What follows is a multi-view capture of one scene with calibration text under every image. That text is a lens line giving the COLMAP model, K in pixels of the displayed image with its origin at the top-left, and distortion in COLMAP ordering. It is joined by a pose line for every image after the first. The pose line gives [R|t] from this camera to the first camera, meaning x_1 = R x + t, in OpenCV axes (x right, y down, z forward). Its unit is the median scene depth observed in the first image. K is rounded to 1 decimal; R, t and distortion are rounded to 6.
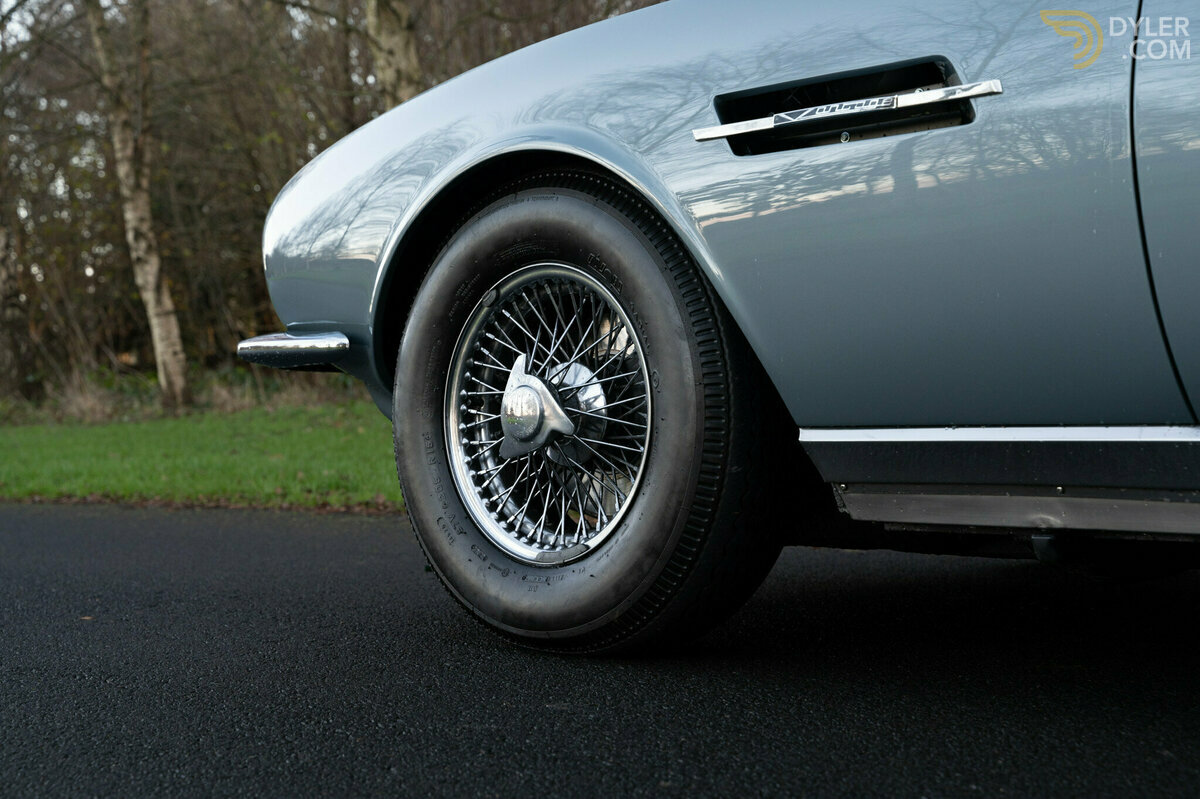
lens RADIAL K [[1744.4, 0, 596.9], [0, 1744.4, 398.5], [0, 0, 1]] dist [-0.009394, 0.000000]
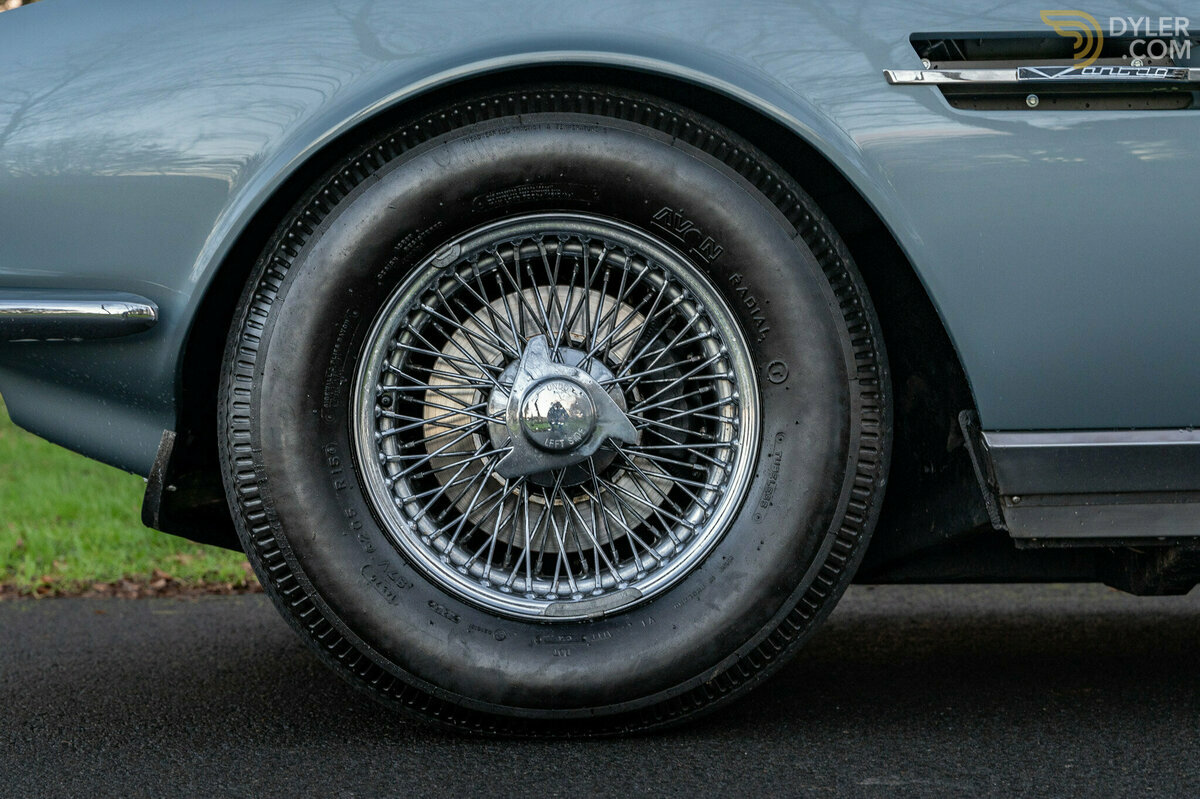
lens RADIAL K [[1744.4, 0, 600.2], [0, 1744.4, 401.1], [0, 0, 1]] dist [-0.009394, 0.000000]
pose [[0.684034, 0.016627, 0.729260, -0.600637], [-0.004564, 0.999818, -0.018514, 0.017018], [-0.729435, 0.009336, 0.683986, 0.512313]]
